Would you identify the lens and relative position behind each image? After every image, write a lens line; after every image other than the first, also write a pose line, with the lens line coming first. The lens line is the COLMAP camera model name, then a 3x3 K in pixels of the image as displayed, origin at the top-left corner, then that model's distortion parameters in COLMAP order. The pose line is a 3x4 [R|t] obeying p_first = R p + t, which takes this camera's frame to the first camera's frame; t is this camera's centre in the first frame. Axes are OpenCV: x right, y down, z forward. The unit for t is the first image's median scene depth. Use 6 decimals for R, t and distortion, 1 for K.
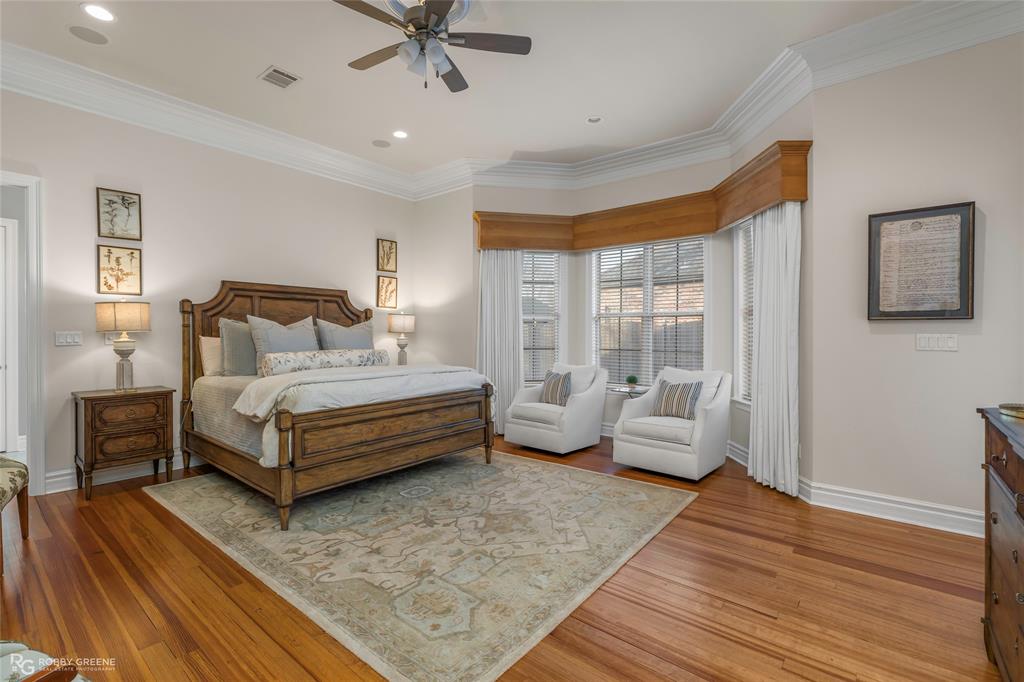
lens RADIAL K [[465.6, 0, 513.5], [0, 465.6, 336.3], [0, 0, 1]] dist [-0.002983, -0.000295]
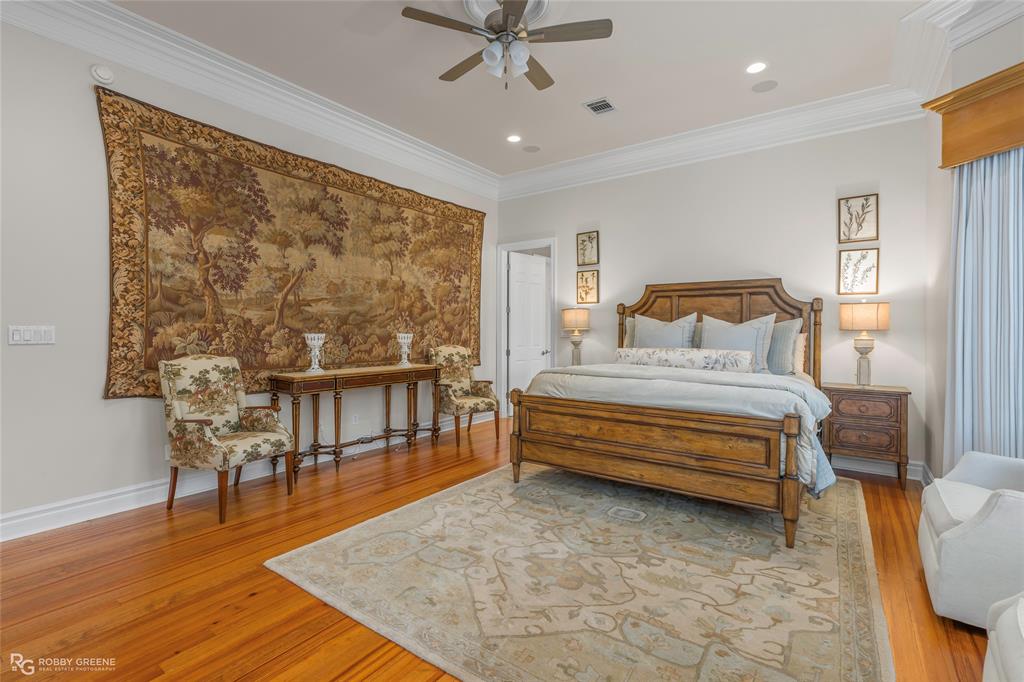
lens RADIAL K [[465.6, 0, 514.1], [0, 465.6, 335.2], [0, 0, 1]] dist [-0.002983, -0.000295]
pose [[0.054156, 0.011152, -0.998470, 0.585801], [-0.011269, 0.999881, 0.010557, -0.003246], [0.998469, 0.010680, 0.054275, 0.681910]]
